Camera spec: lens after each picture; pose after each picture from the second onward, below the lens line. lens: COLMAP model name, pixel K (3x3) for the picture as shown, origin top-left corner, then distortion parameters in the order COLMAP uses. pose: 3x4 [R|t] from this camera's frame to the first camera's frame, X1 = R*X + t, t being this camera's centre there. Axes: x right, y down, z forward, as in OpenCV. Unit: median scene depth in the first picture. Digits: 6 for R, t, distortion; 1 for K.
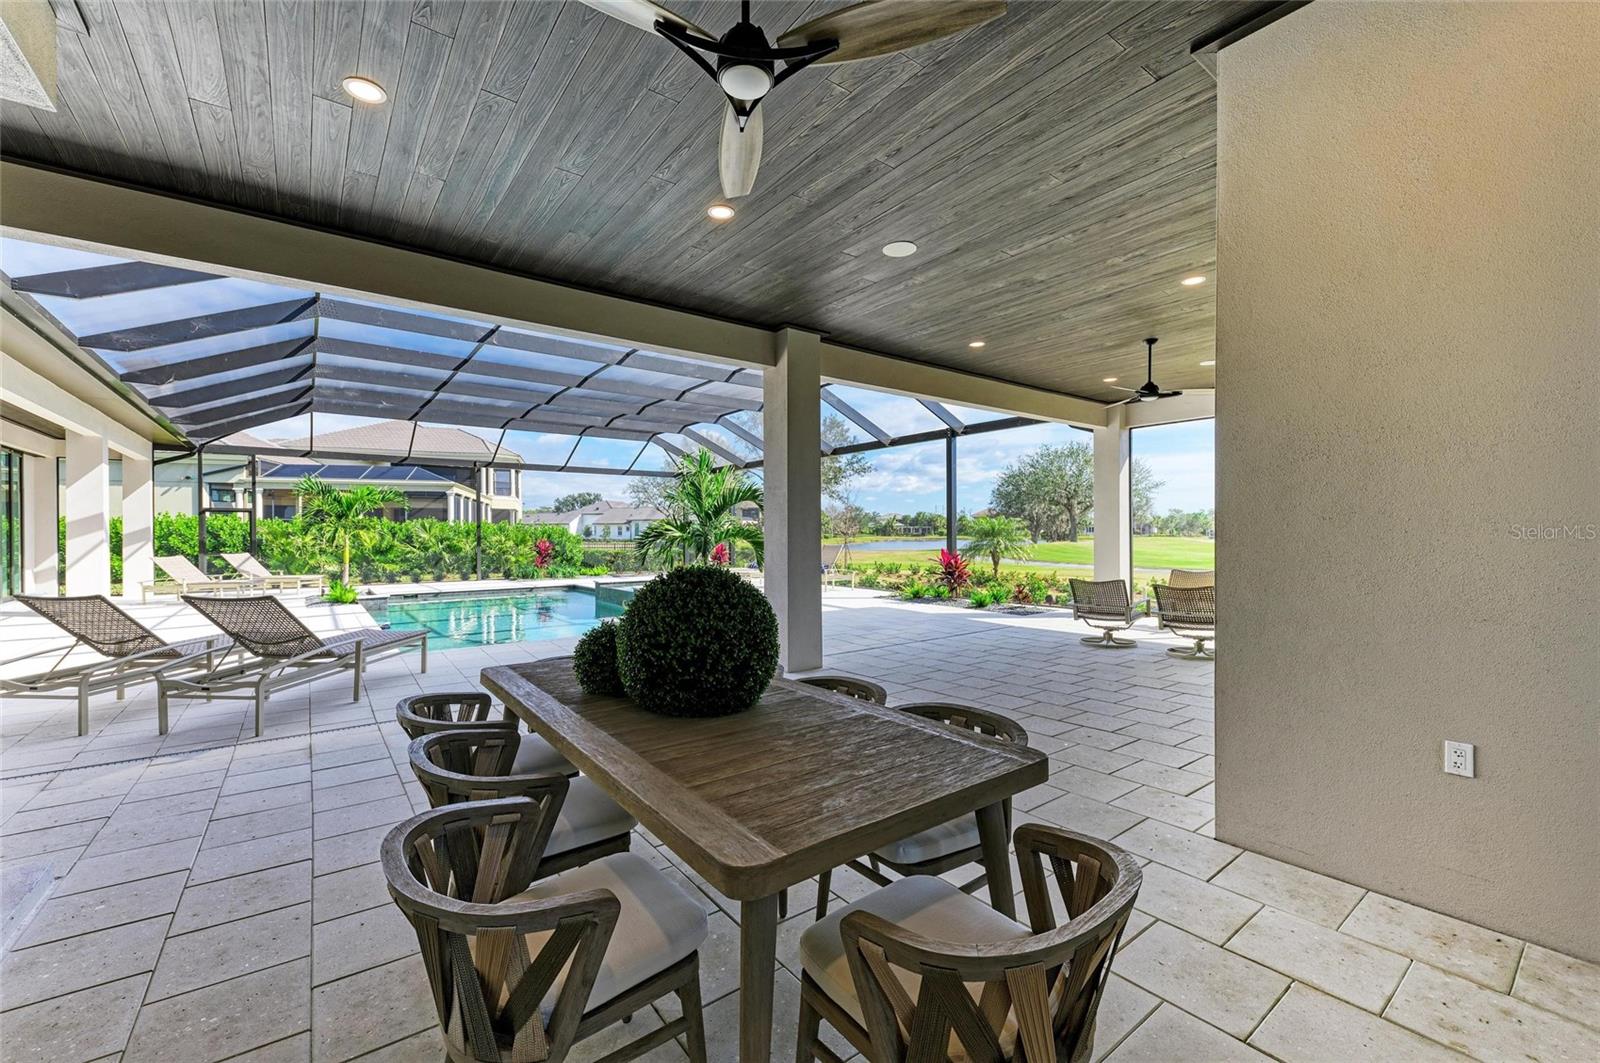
lens RADIAL K [[637.9, 0, 796.9], [0, 637.9, 539.0], [0, 0, 1]] dist [0.001774, 0.000155]
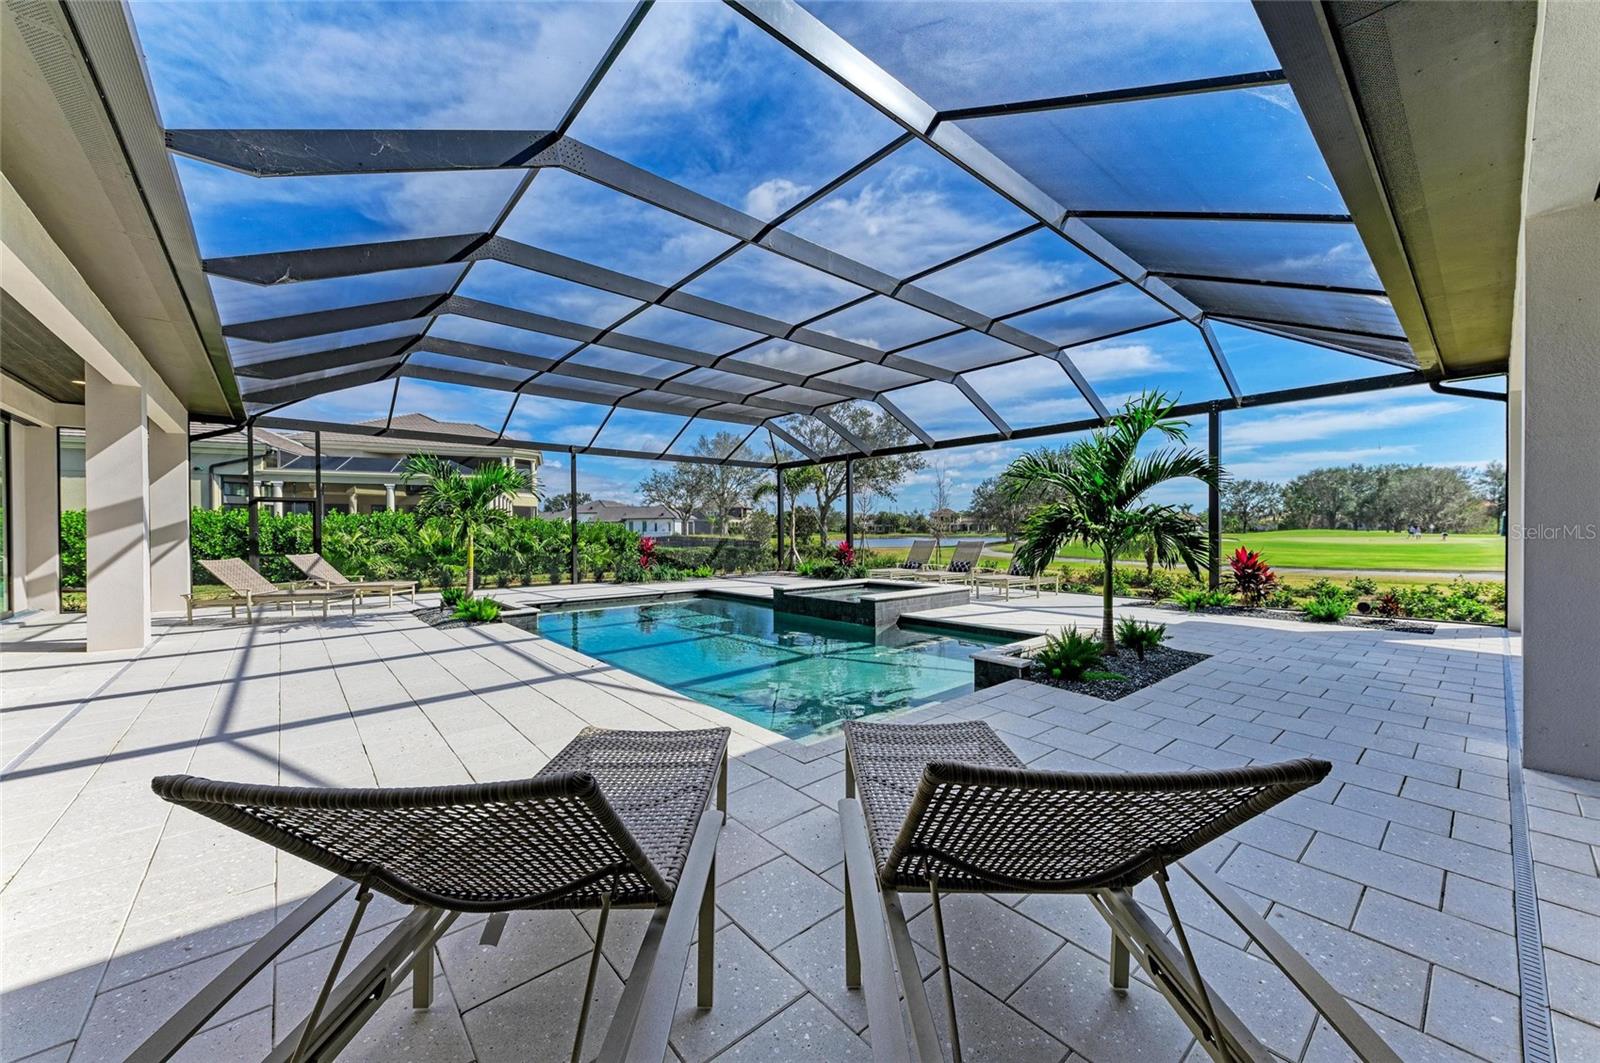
lens RADIAL K [[591.1, 0, 794.0], [0, 591.1, 534.3], [0, 0, 1]] dist [0.009188, -0.000094]
pose [[0.998714, -0.001253, 0.050692, -0.299318], [0.001479, 0.999989, -0.004411, 0.002212], [-0.050686, 0.004480, 0.998705, 0.230704]]
